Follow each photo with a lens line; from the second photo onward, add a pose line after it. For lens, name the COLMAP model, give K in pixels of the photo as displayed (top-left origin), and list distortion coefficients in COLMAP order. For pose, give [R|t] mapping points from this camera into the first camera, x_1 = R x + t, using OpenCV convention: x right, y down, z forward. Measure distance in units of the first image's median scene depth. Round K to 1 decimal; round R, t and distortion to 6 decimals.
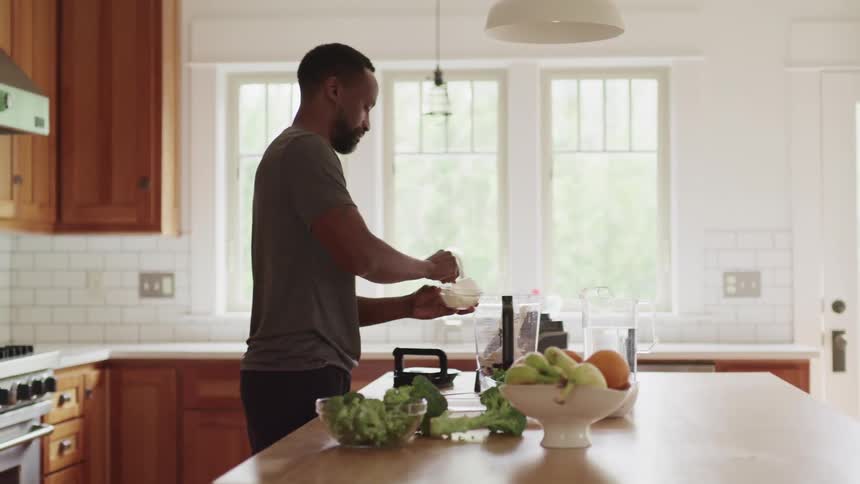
lens RADIAL K [[1482.9, 0, 430.0], [0, 1482.9, 242.0], [0, 0, 1]] dist [0.014792, -0.122666]
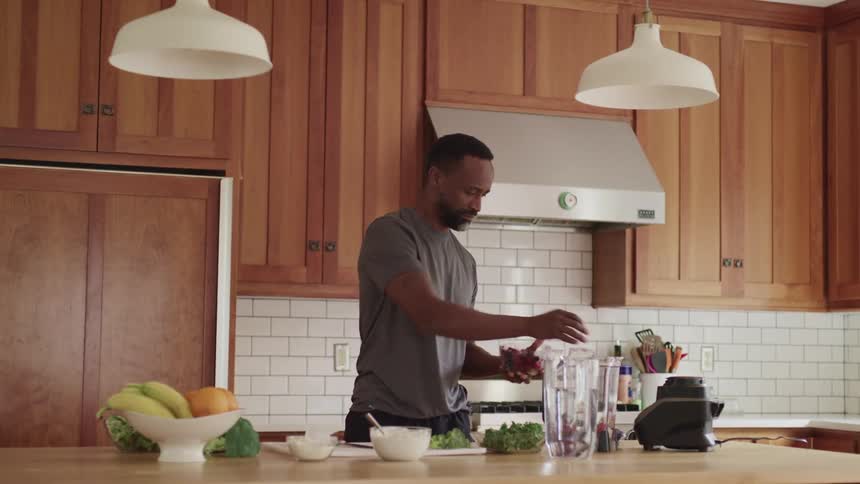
lens RADIAL K [[1468.2, 0, 430.0], [0, 1468.2, 242.0], [0, 0, 1]] dist [0.018916, -0.078322]
pose [[0.441609, -0.059574, -0.895227, 0.607788], [0.000697, 0.997816, -0.066057, 0.015430], [0.897207, 0.028548, 0.440686, 0.289637]]
